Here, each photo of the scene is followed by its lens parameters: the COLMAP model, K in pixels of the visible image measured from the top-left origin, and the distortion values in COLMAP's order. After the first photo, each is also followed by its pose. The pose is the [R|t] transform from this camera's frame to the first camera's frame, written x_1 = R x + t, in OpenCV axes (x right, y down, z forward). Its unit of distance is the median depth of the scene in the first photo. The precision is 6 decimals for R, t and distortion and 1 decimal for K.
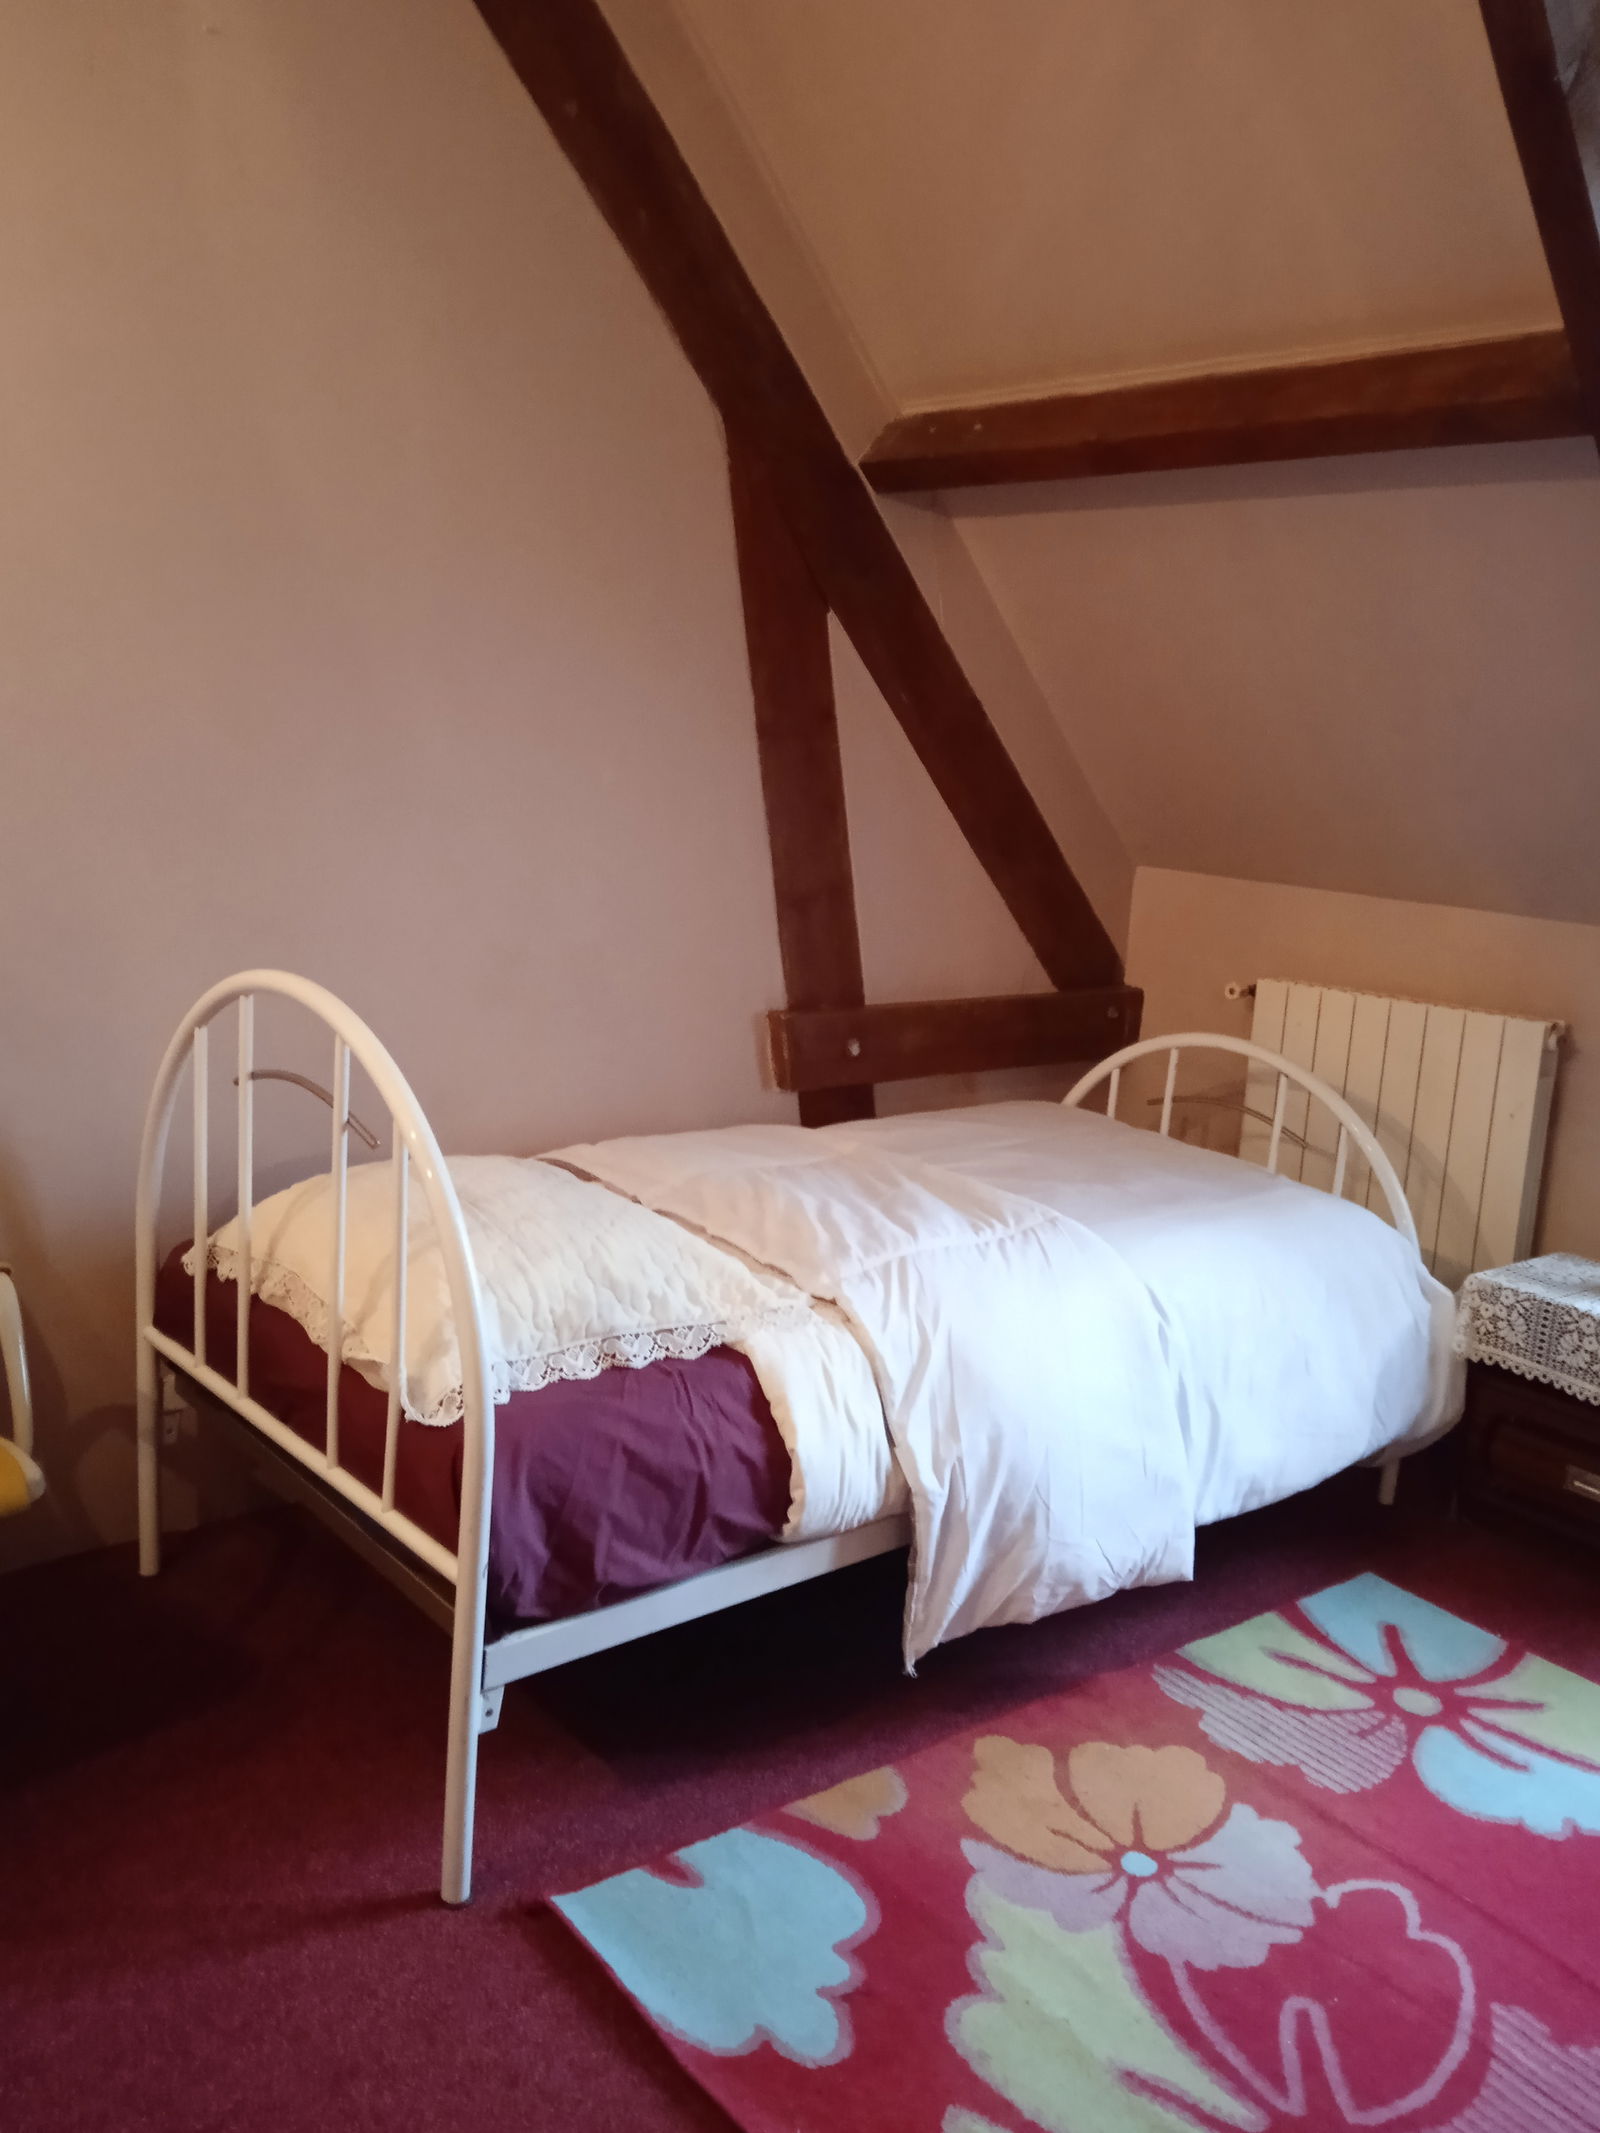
lens RADIAL K [[1799.7, 0, 807.2], [0, 1799.7, 1046.4], [0, 0, 1]] dist [0.077377, -0.078838]
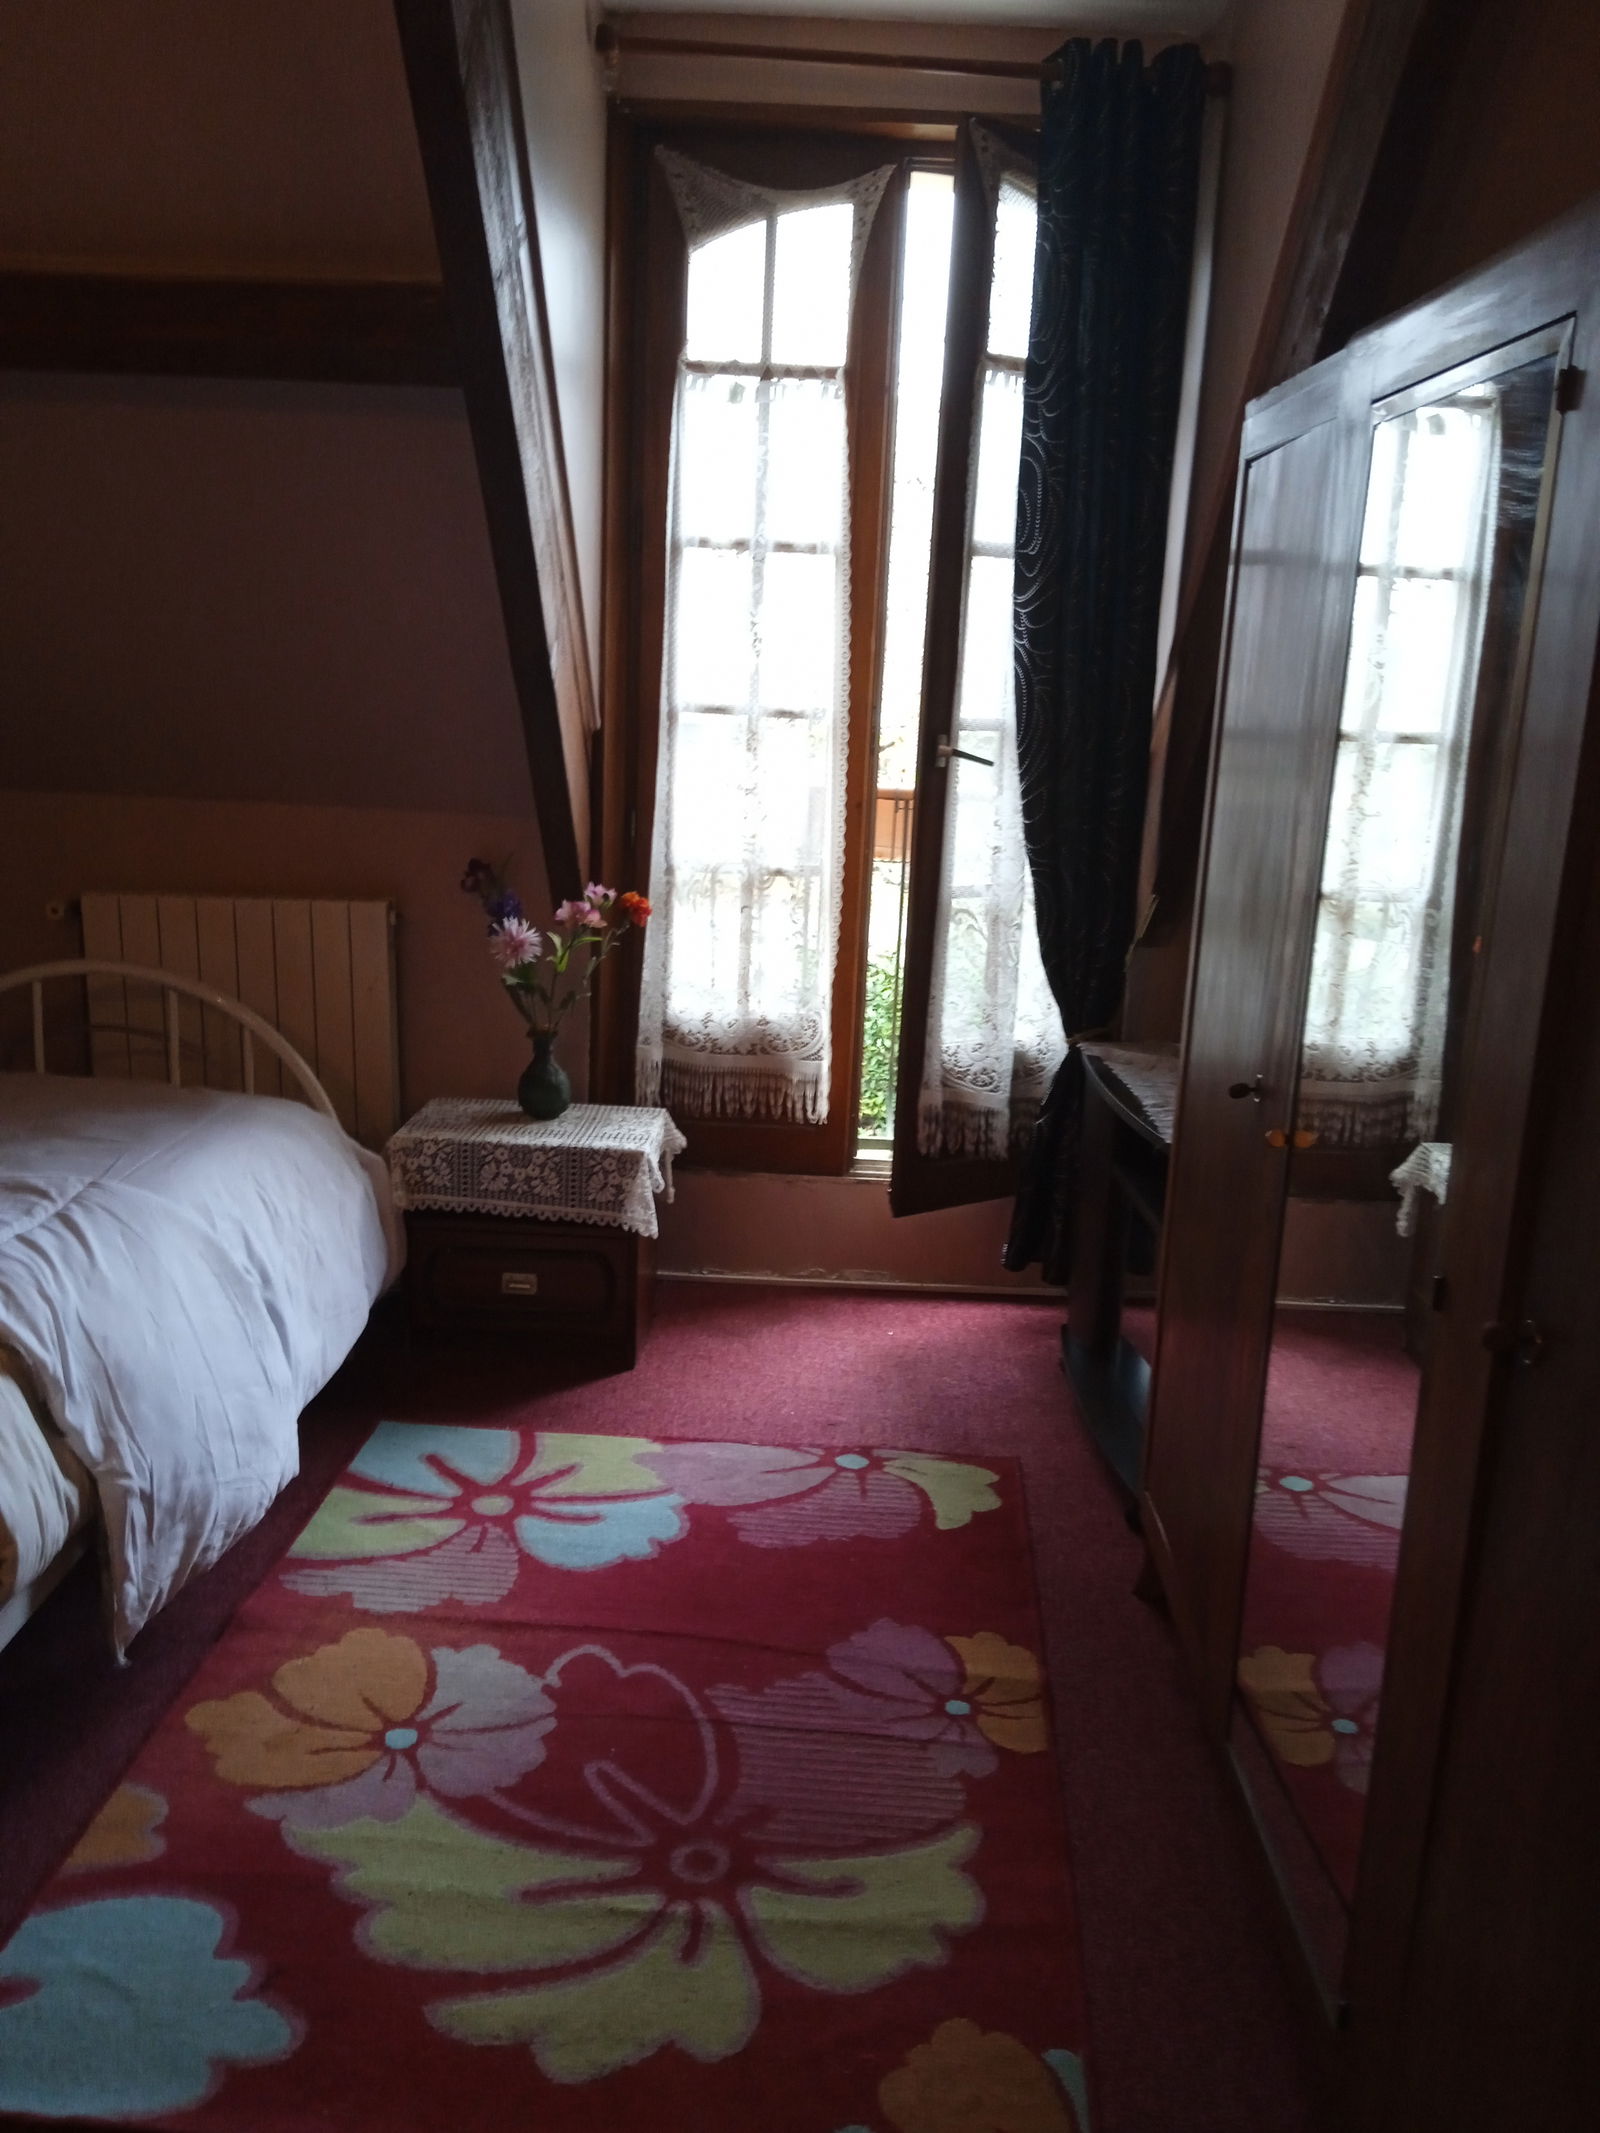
lens RADIAL K [[1799.7, 0, 788.6], [0, 1799.7, 1076.6], [0, 0, 1]] dist [0.077377, -0.078838]
pose [[0.670807, -0.224447, 0.706853, -0.297791], [0.142317, 0.974349, 0.174326, -0.083130], [-0.727848, -0.016342, 0.685543, 0.075064]]
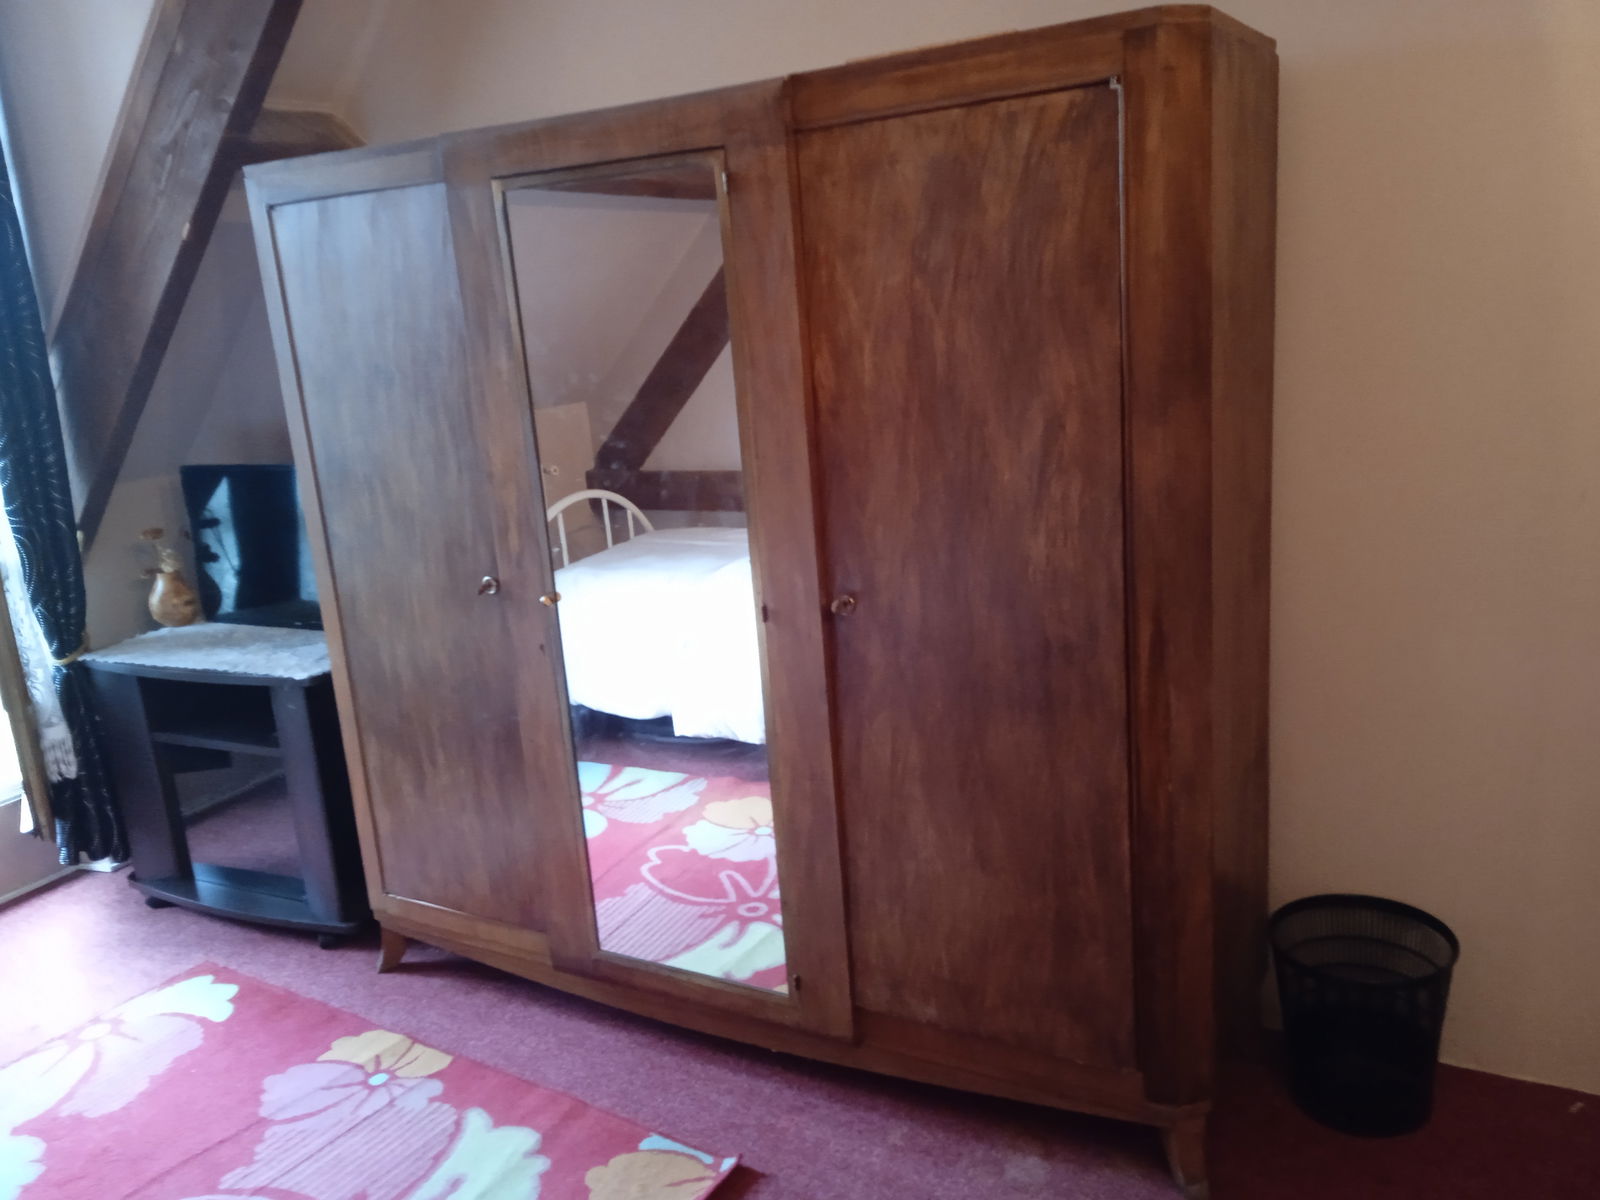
lens RADIAL K [[1350.0, 0, 806.2], [0, 1350.0, 599.2], [0, 0, 1]] dist [0.077377, -0.078838]
pose [[-0.333550, -0.264307, 0.904923, -0.568964], [0.224534, 0.909998, 0.348551, -0.186842], [-0.915603, 0.319445, -0.244184, 0.511220]]
